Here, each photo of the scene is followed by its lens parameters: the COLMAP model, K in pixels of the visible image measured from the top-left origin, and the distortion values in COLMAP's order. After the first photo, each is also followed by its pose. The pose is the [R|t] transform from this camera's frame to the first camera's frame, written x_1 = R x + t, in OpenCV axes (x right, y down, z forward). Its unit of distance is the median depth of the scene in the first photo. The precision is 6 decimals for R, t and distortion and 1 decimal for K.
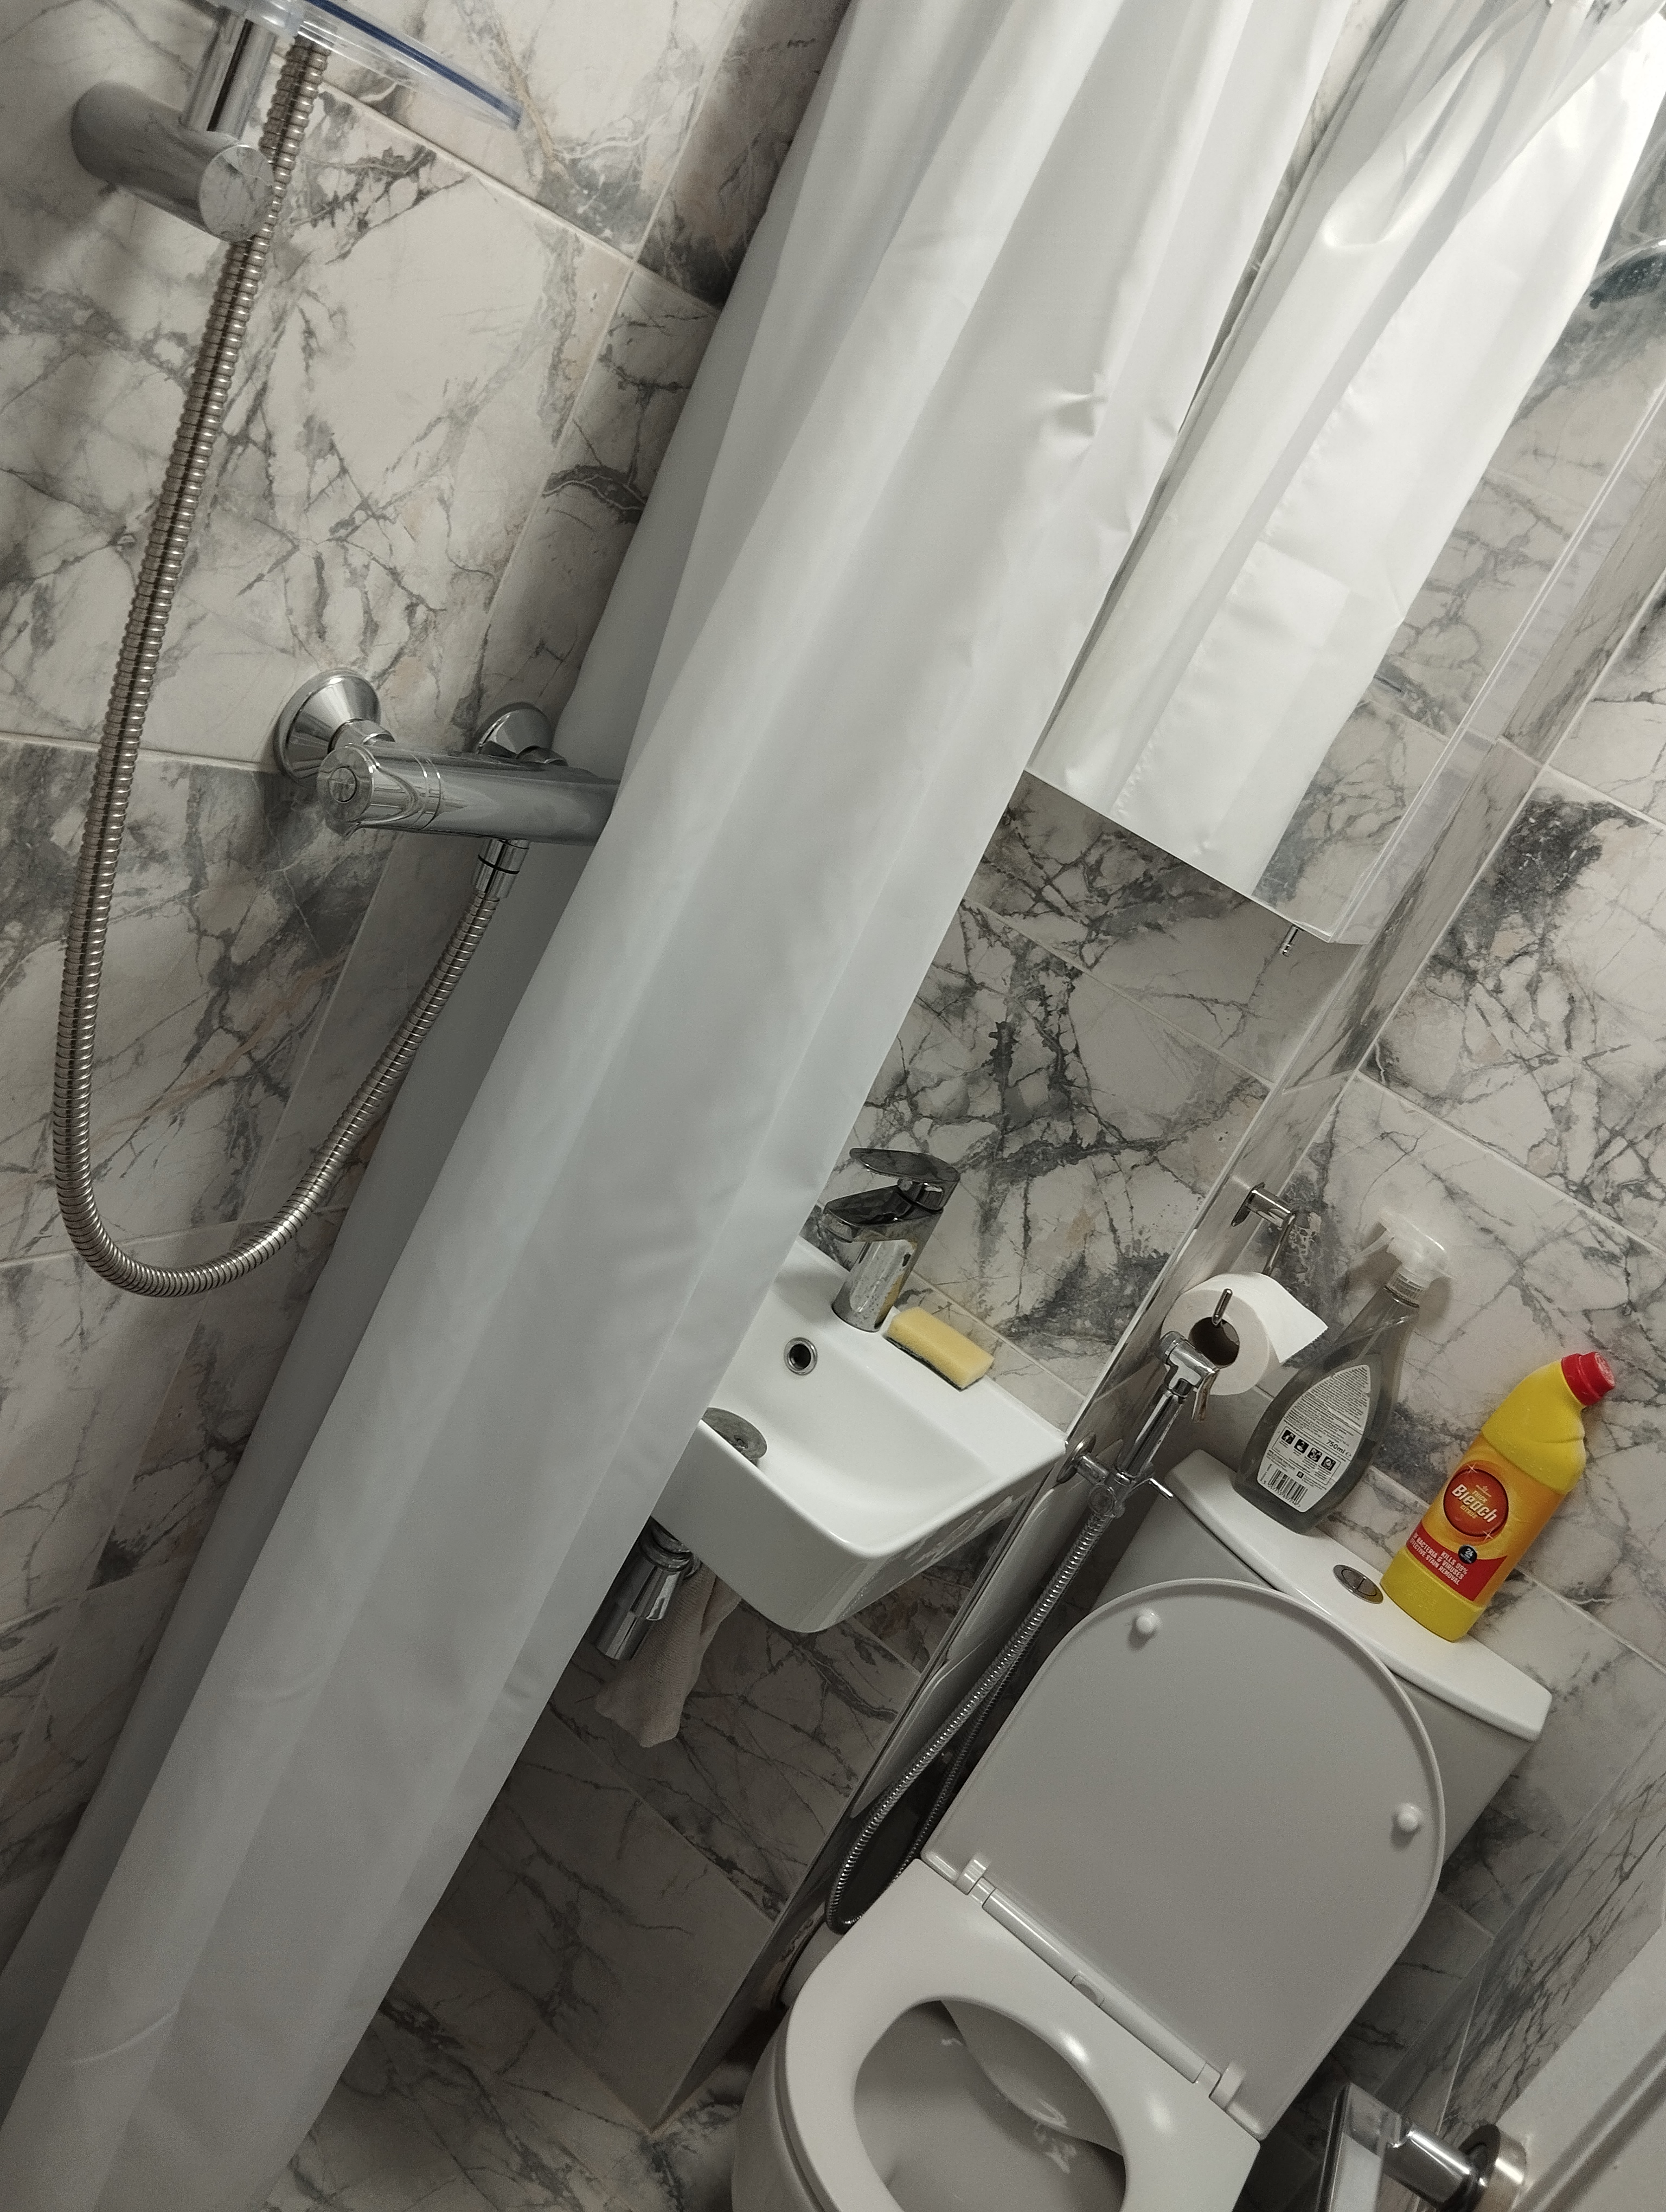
lens RADIAL K [[1819.6, 0, 827.9], [0, 1819.6, 1116.5], [0, 0, 1]] dist [0.088287, -0.188196]
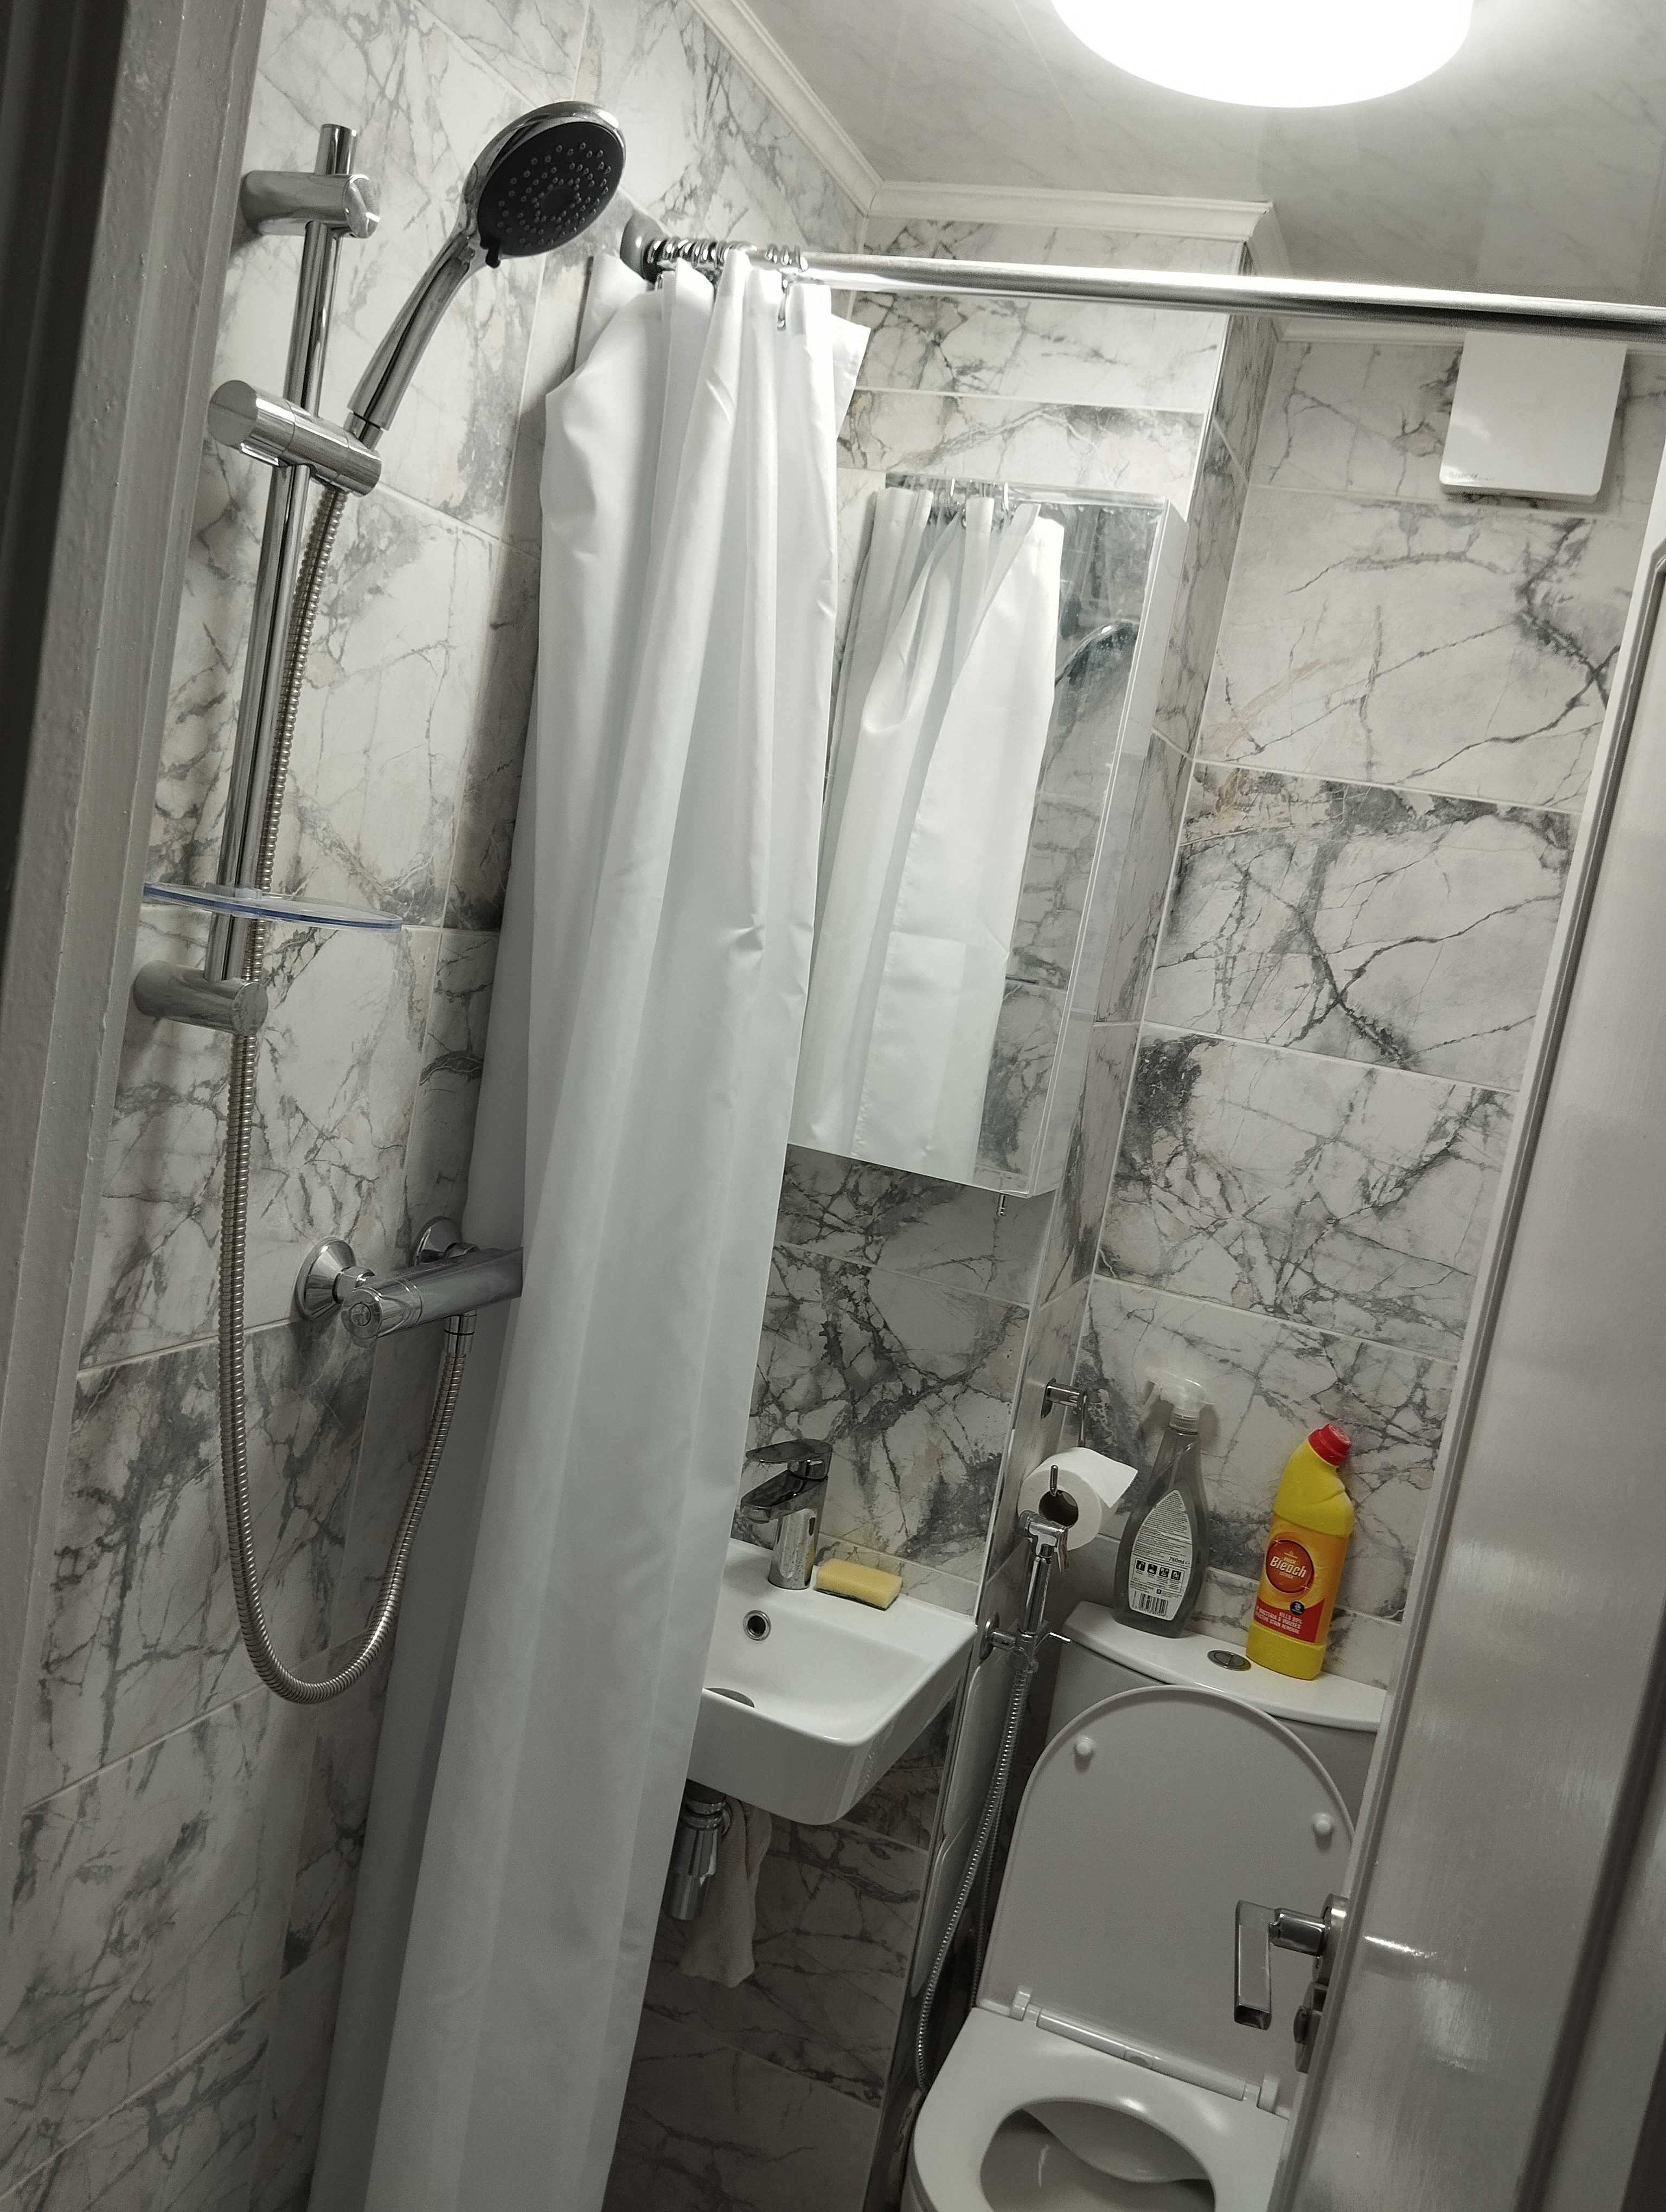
lens RADIAL K [[1819.4, 0, 832.2], [0, 1819.4, 1109.0], [0, 0, 1]] dist [0.081984, -0.176984]
pose [[0.946581, -0.294275, 0.131857, -0.027054], [0.312806, 0.937287, -0.153772, 0.007120], [-0.078337, 0.186803, 0.979269, -0.308767]]
